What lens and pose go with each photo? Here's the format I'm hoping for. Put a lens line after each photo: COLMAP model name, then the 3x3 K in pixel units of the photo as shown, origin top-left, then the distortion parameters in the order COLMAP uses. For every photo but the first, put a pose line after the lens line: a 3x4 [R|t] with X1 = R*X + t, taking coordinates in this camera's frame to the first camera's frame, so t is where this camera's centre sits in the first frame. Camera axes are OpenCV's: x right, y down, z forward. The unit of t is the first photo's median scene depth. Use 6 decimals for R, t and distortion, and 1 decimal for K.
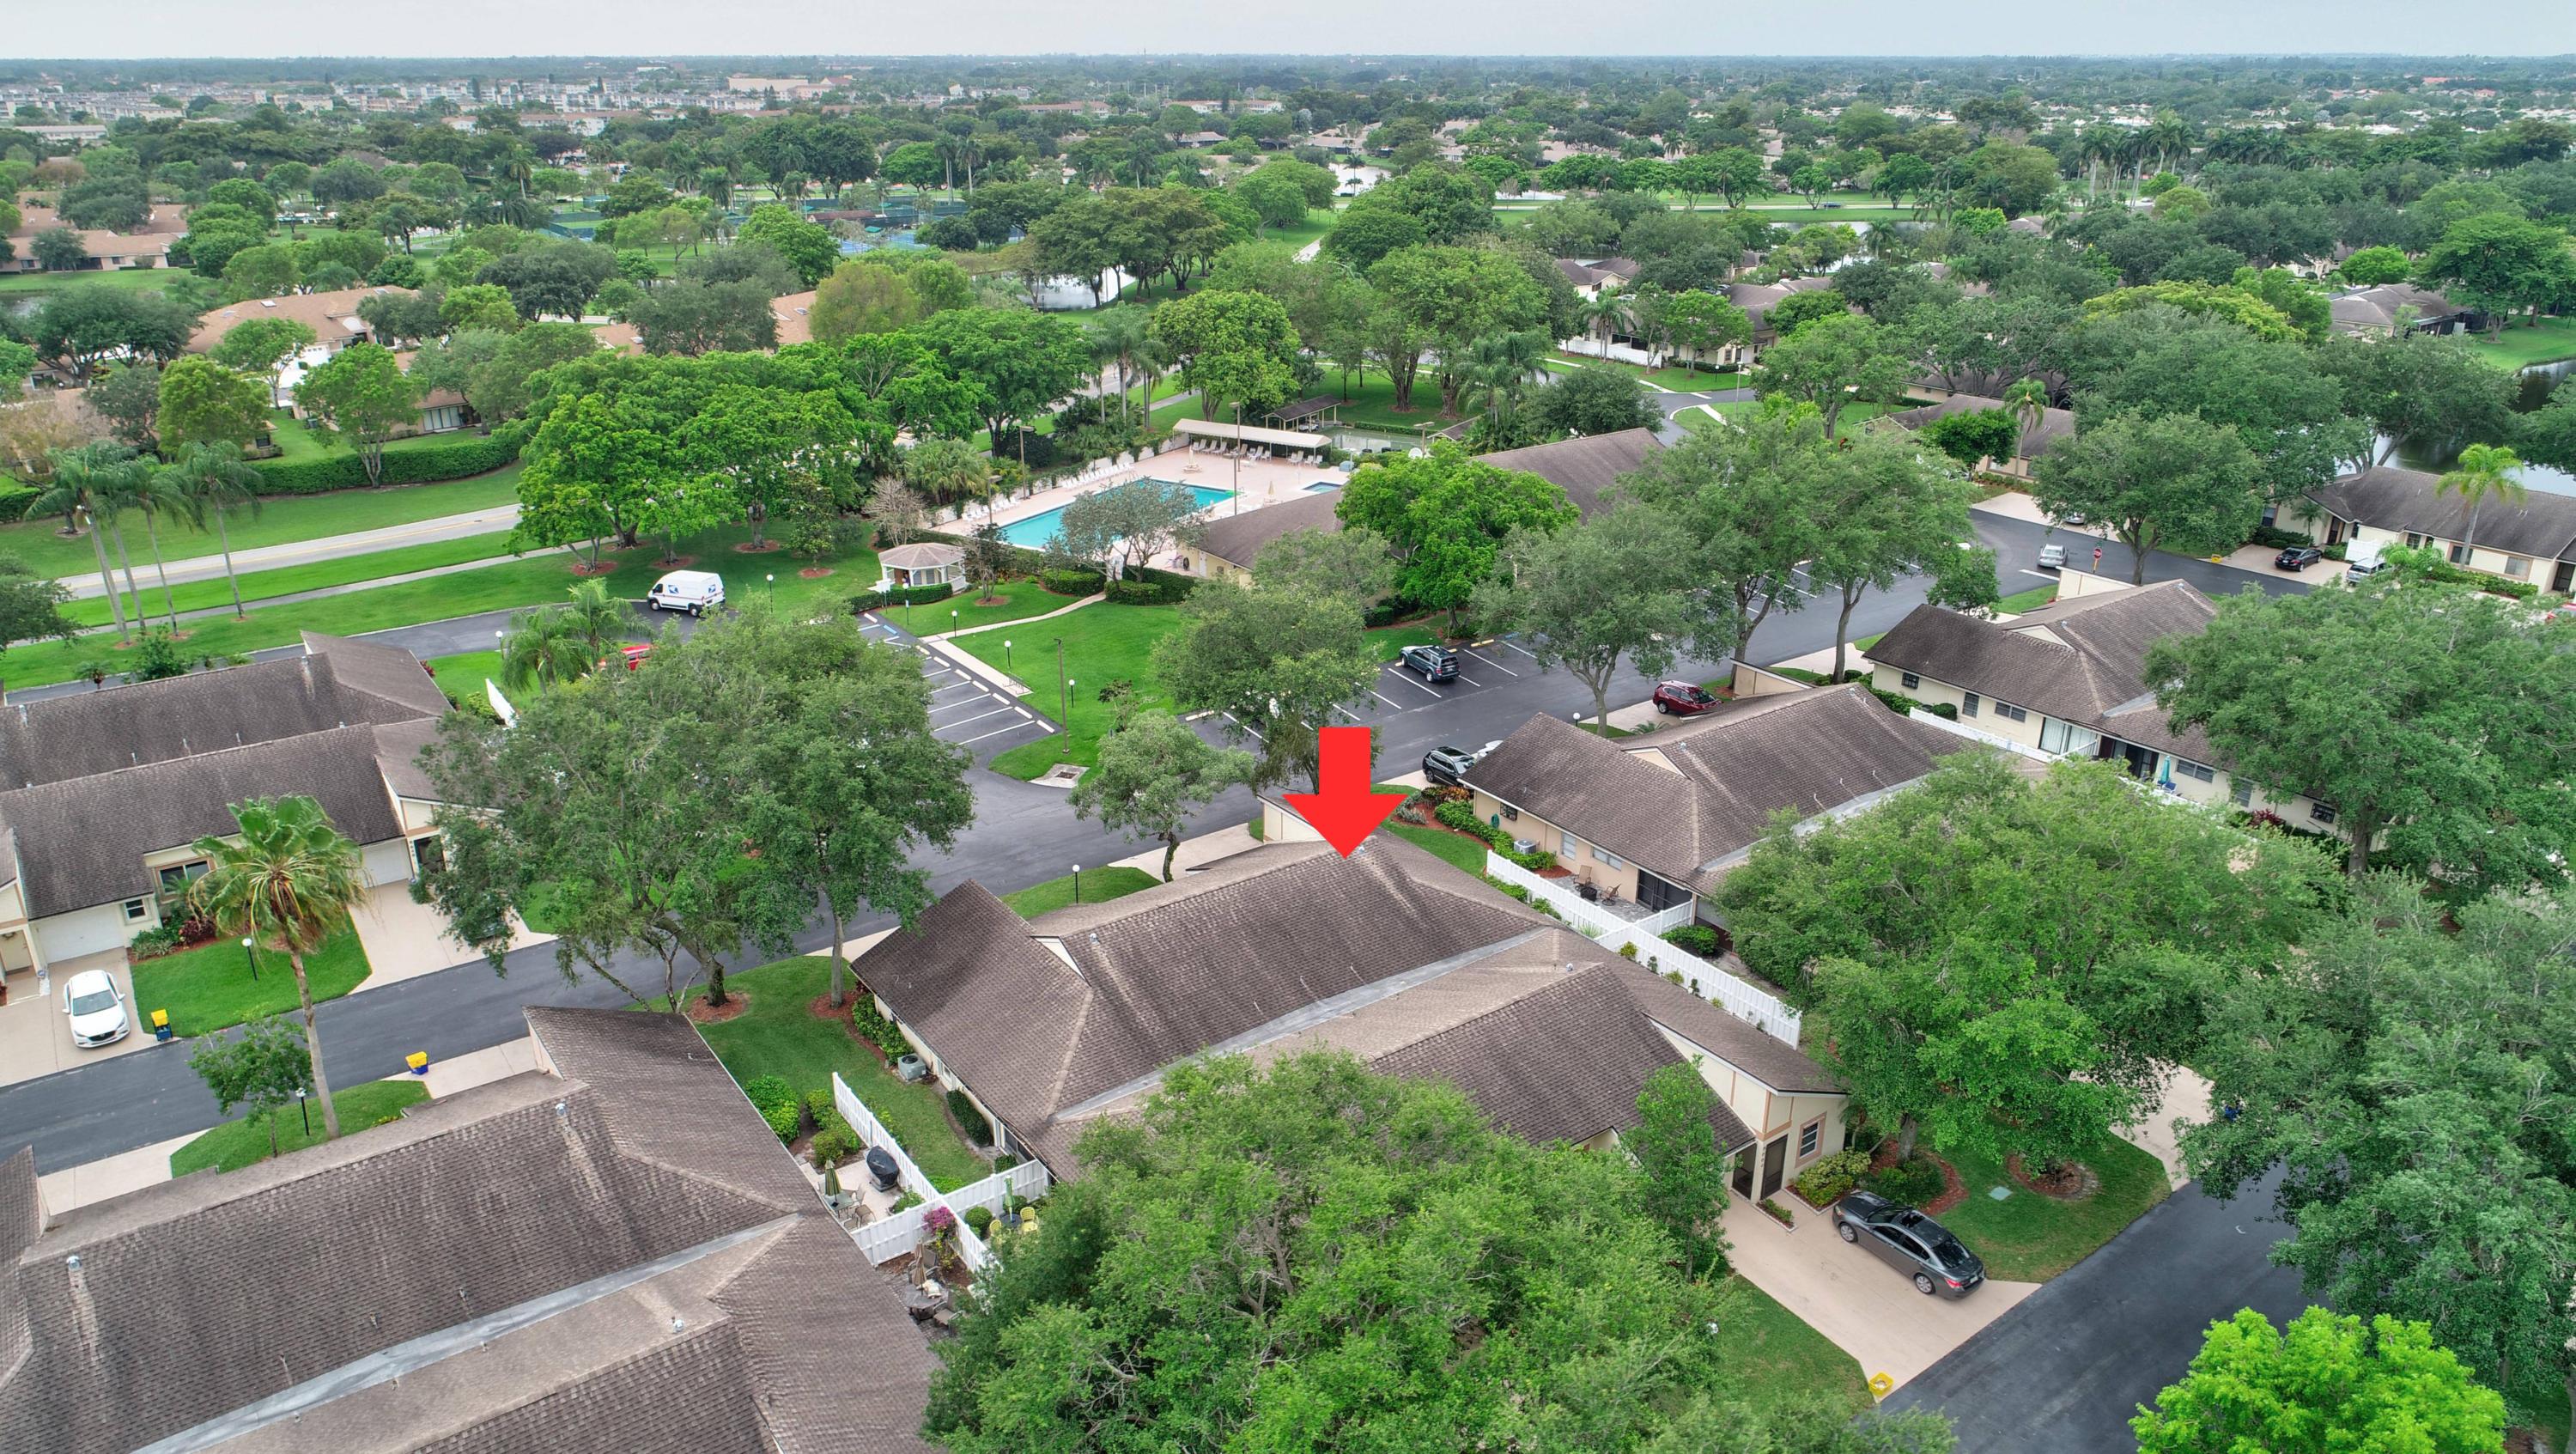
lens RADIAL K [[1692.2, 0, 1288.0], [0, 1692.2, 727.0], [0, 0, 1]] dist [-0.007231, -0.001696]
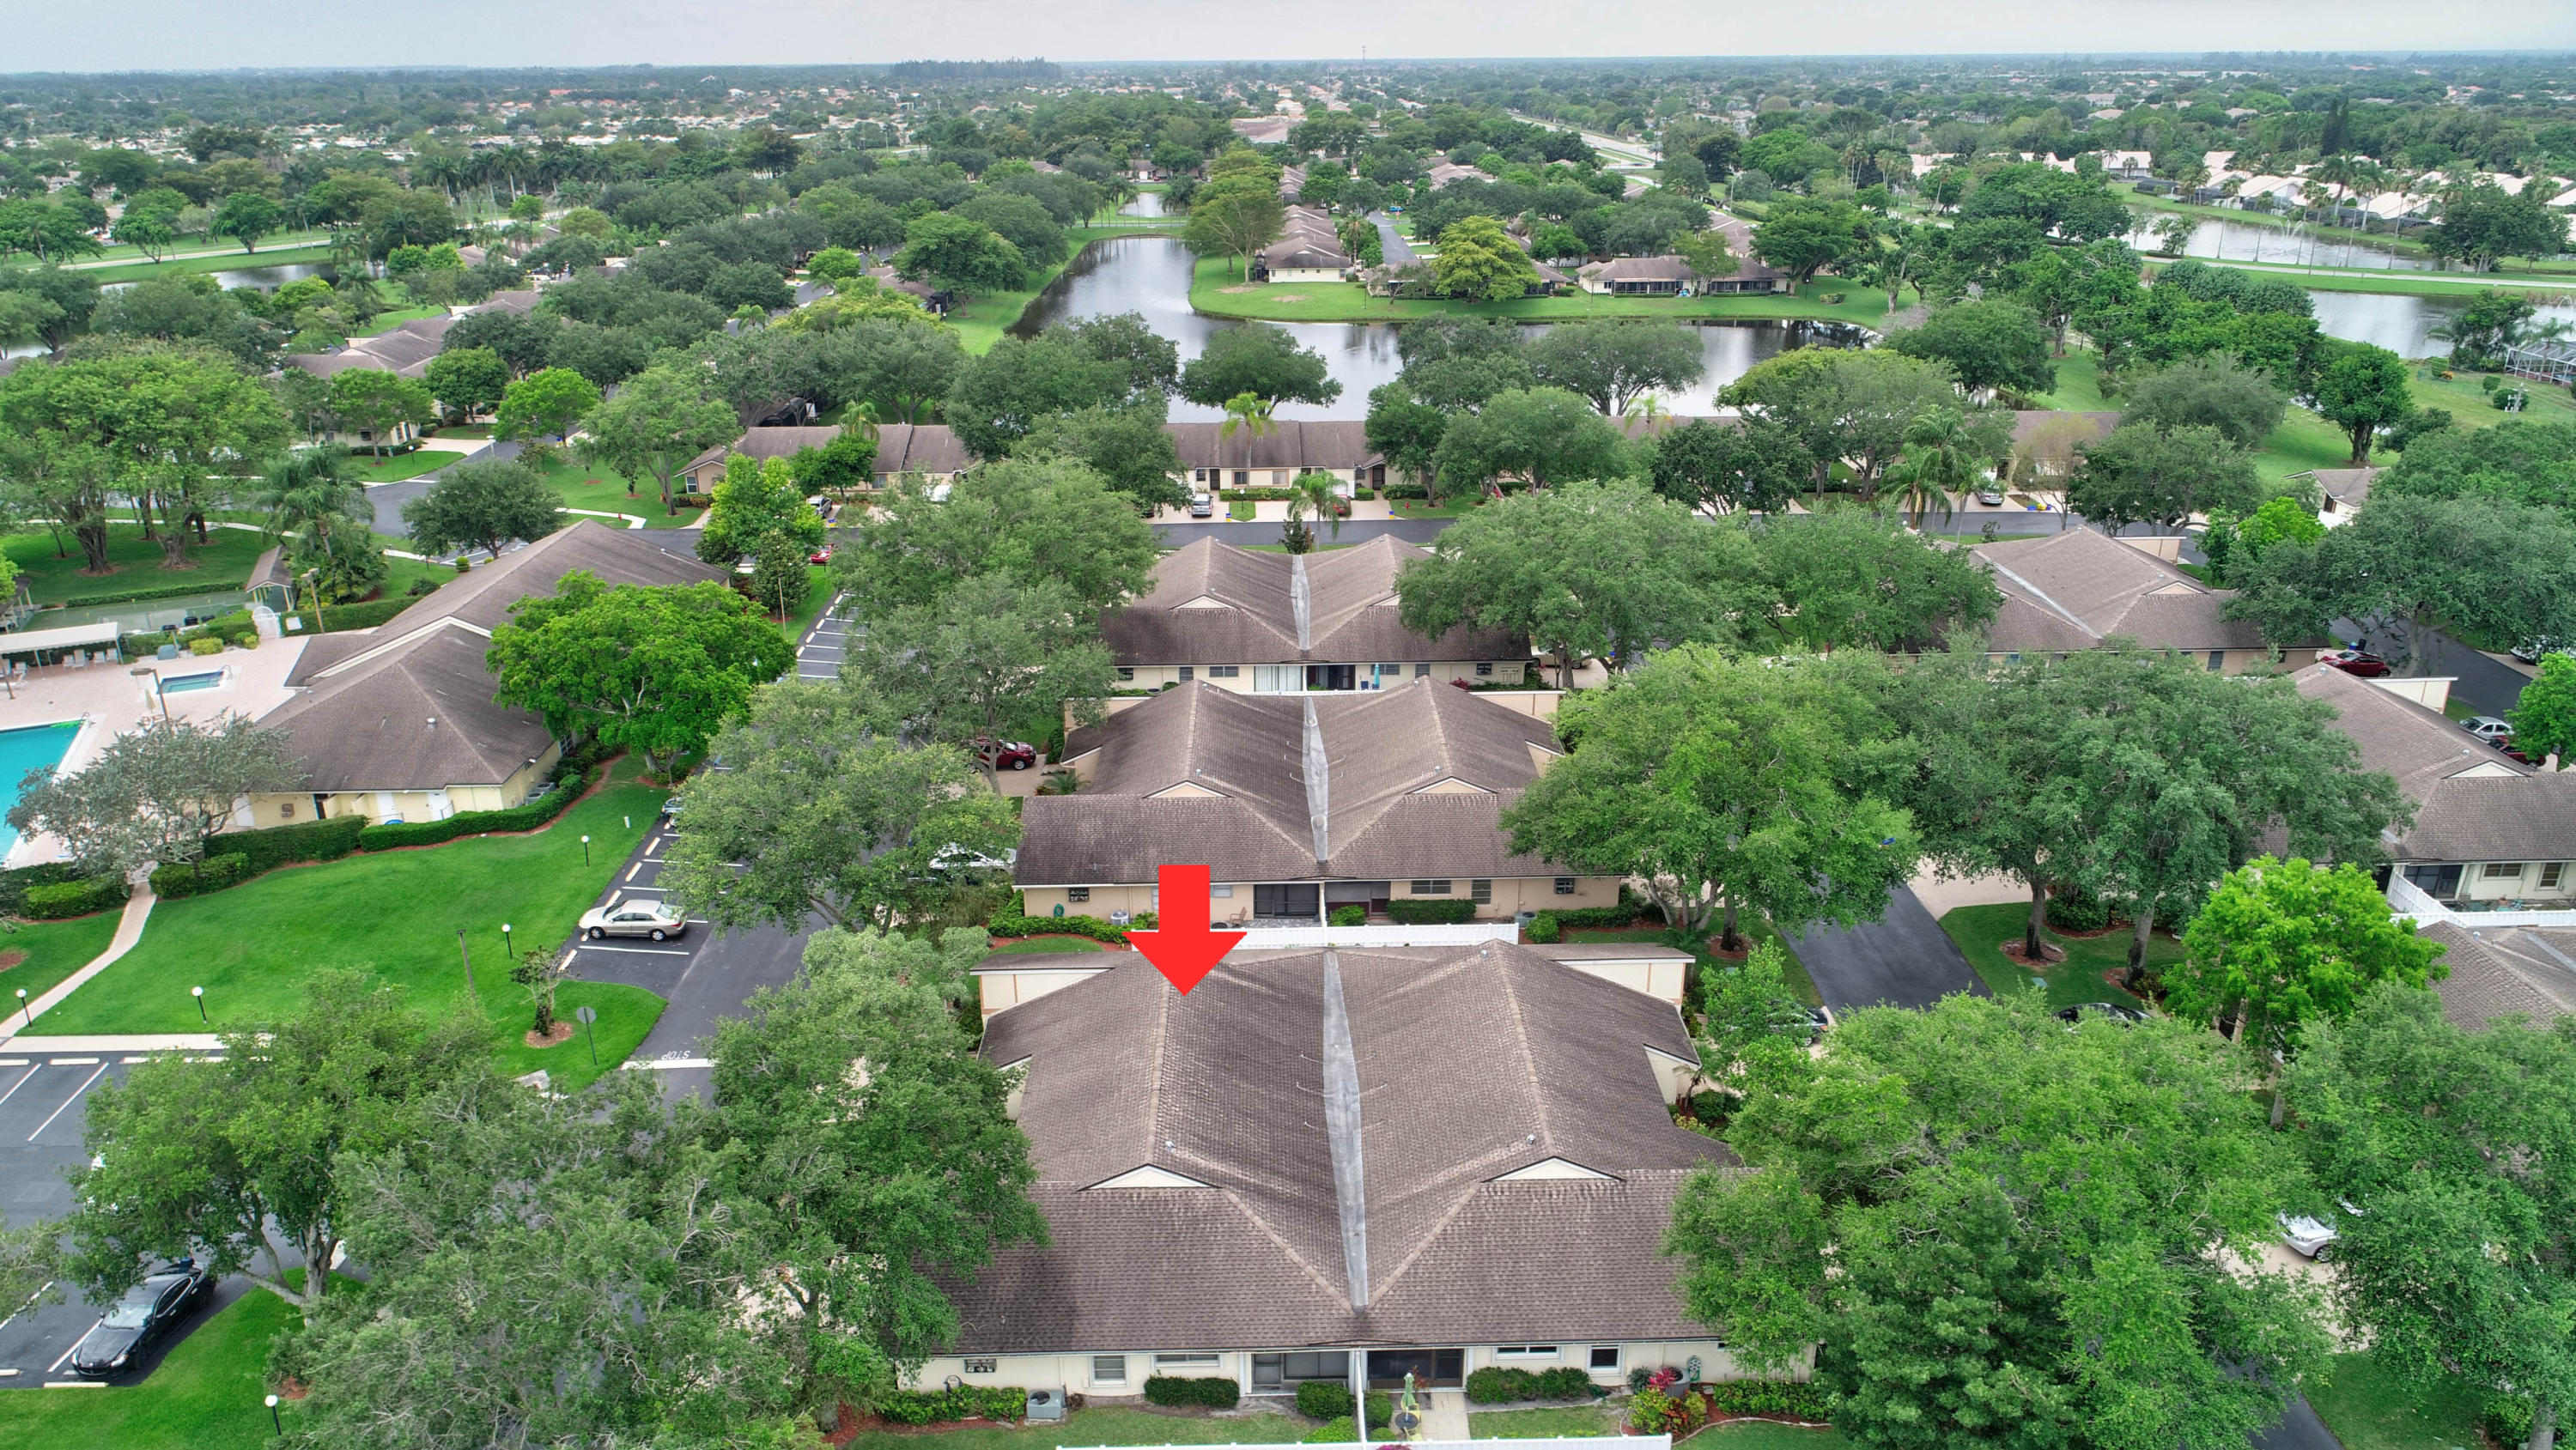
lens RADIAL K [[1691.9, 0, 1288.0], [0, 1691.9, 725.0], [0, 0, 1]] dist [-0.007231, -0.001696]
pose [[0.573116, -0.301521, 0.761986, -0.287722], [0.307704, 0.940989, 0.140919, -0.079859], [-0.759511, 0.153703, 0.632075, 0.143426]]
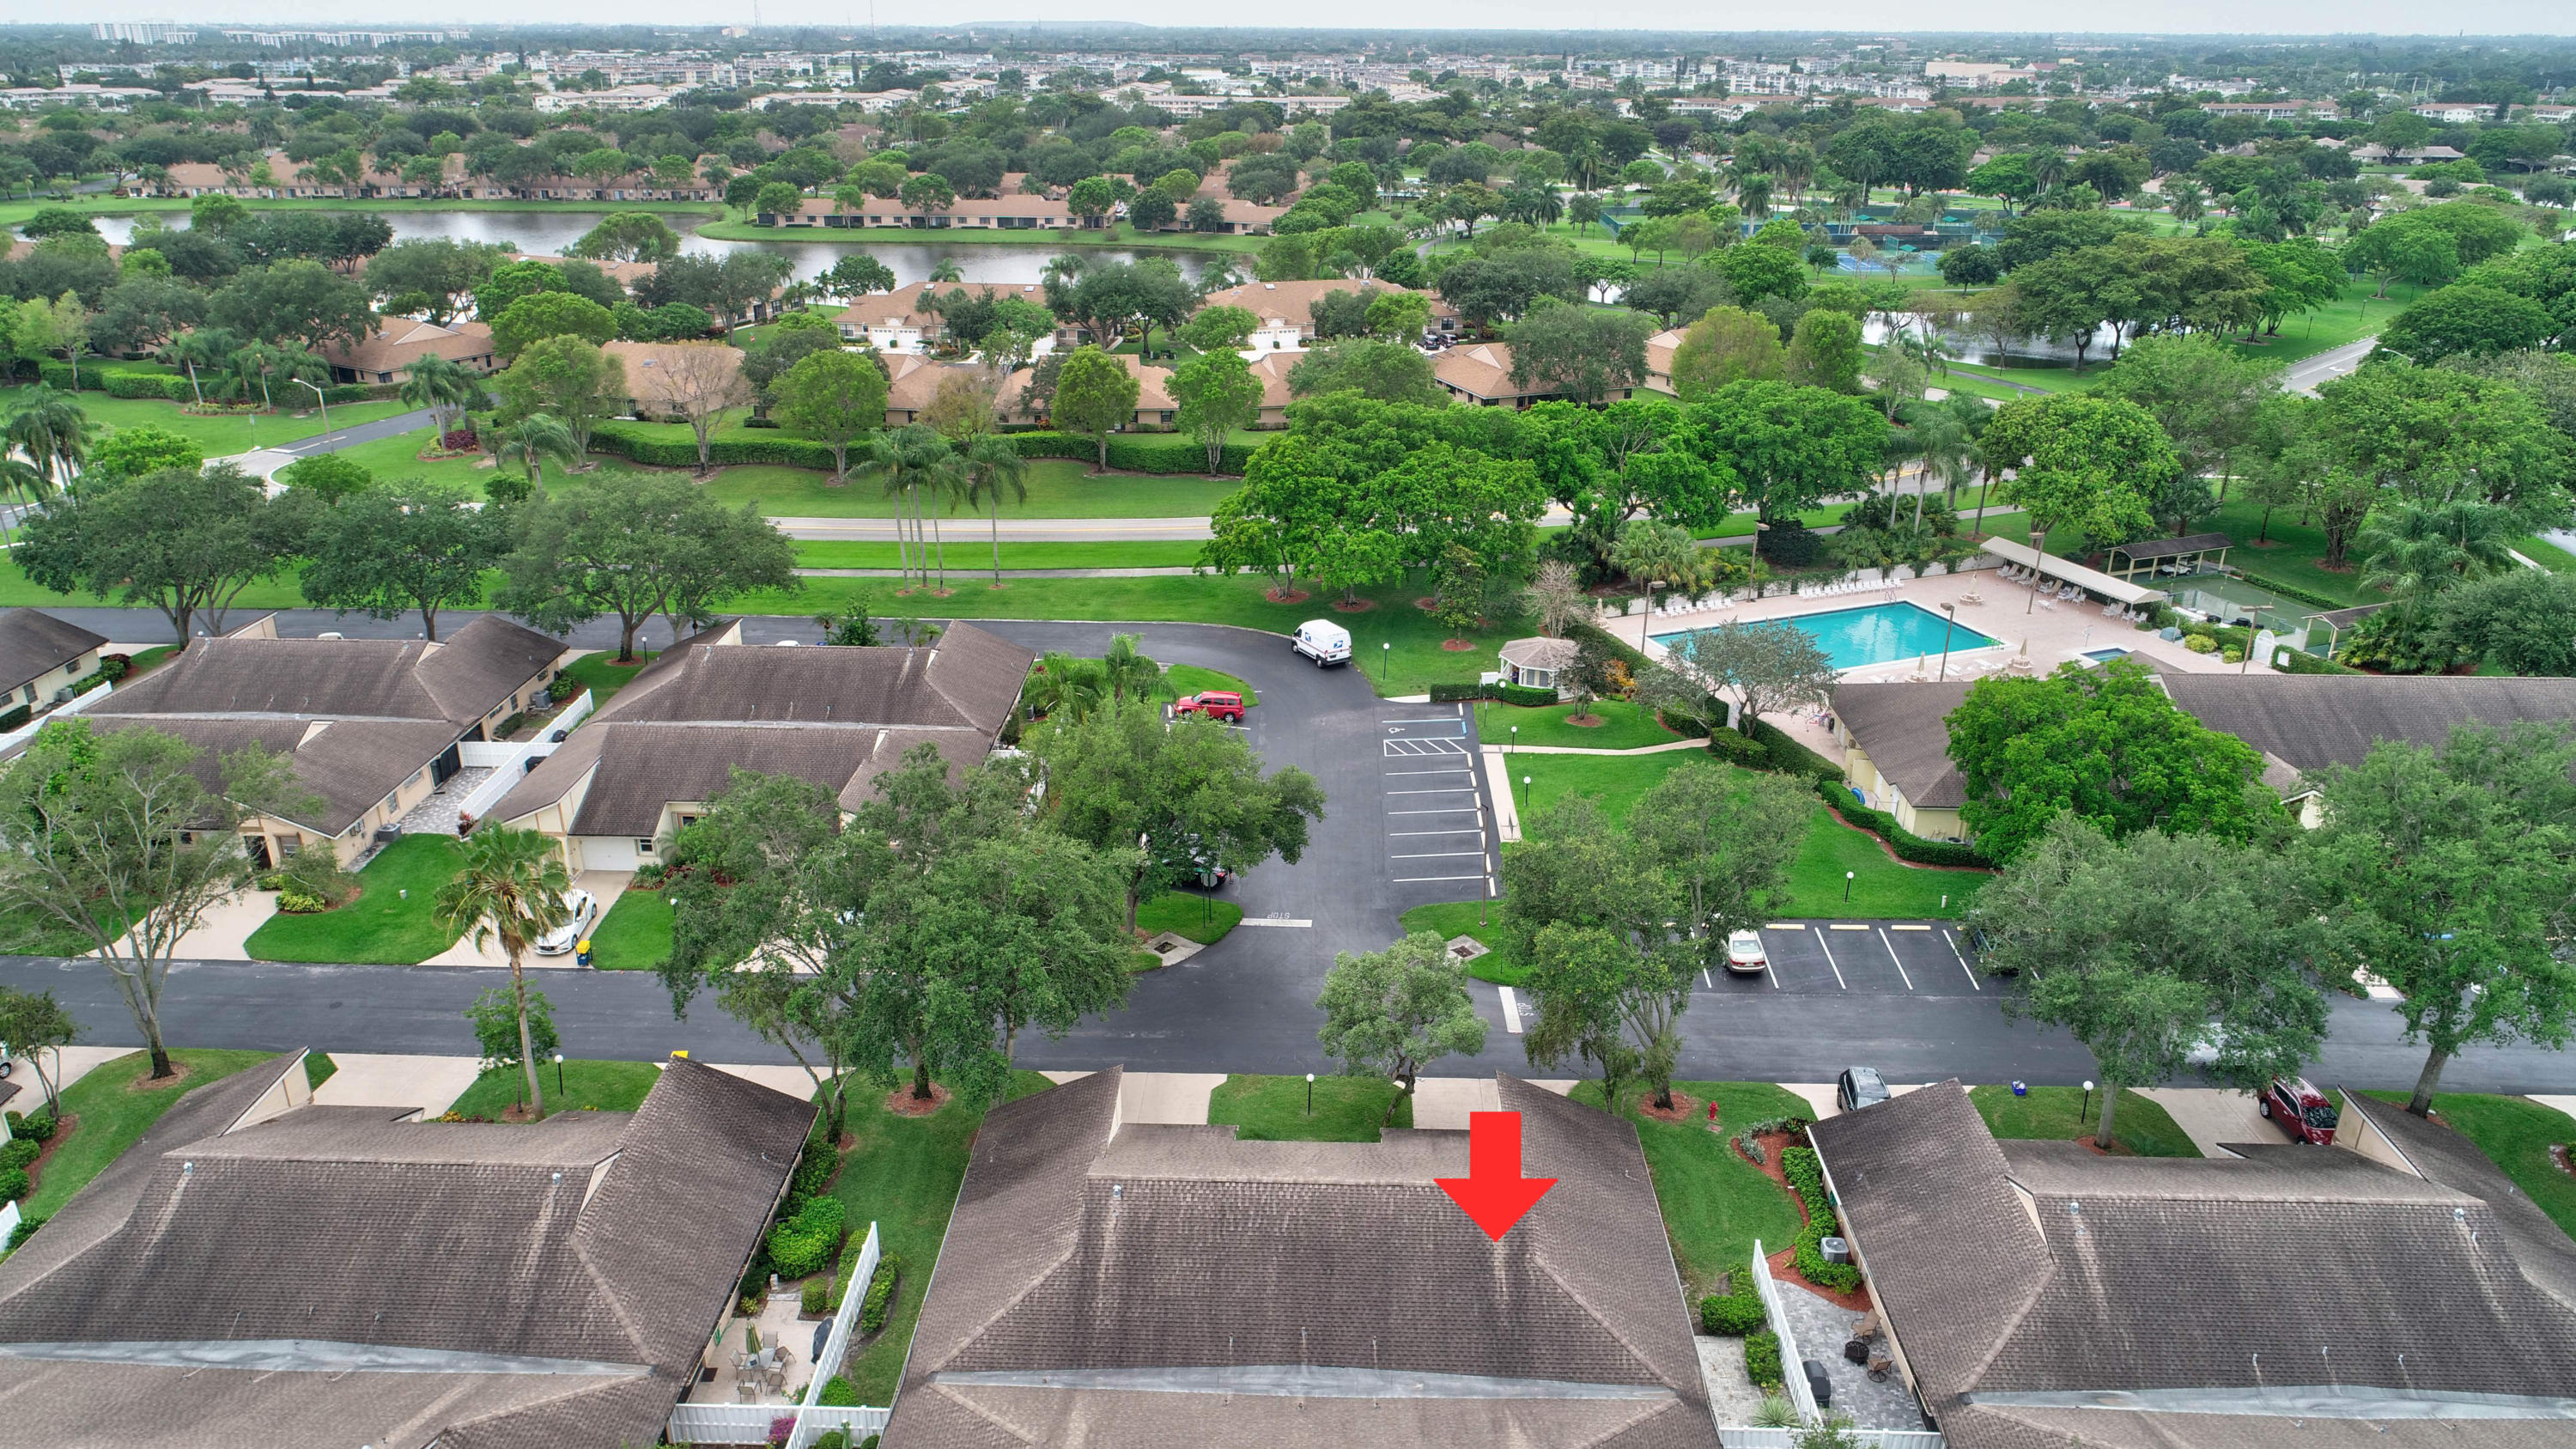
lens RADIAL K [[1692.3, 0, 1288.0], [0, 1692.3, 724.5], [0, 0, 1]] dist [-0.007231, -0.001696]
pose [[0.798569, 0.233025, -0.554965, 0.165812], [-0.228056, 0.970413, 0.079305, -0.086596], [0.557025, 0.063233, 0.828085, 0.117762]]
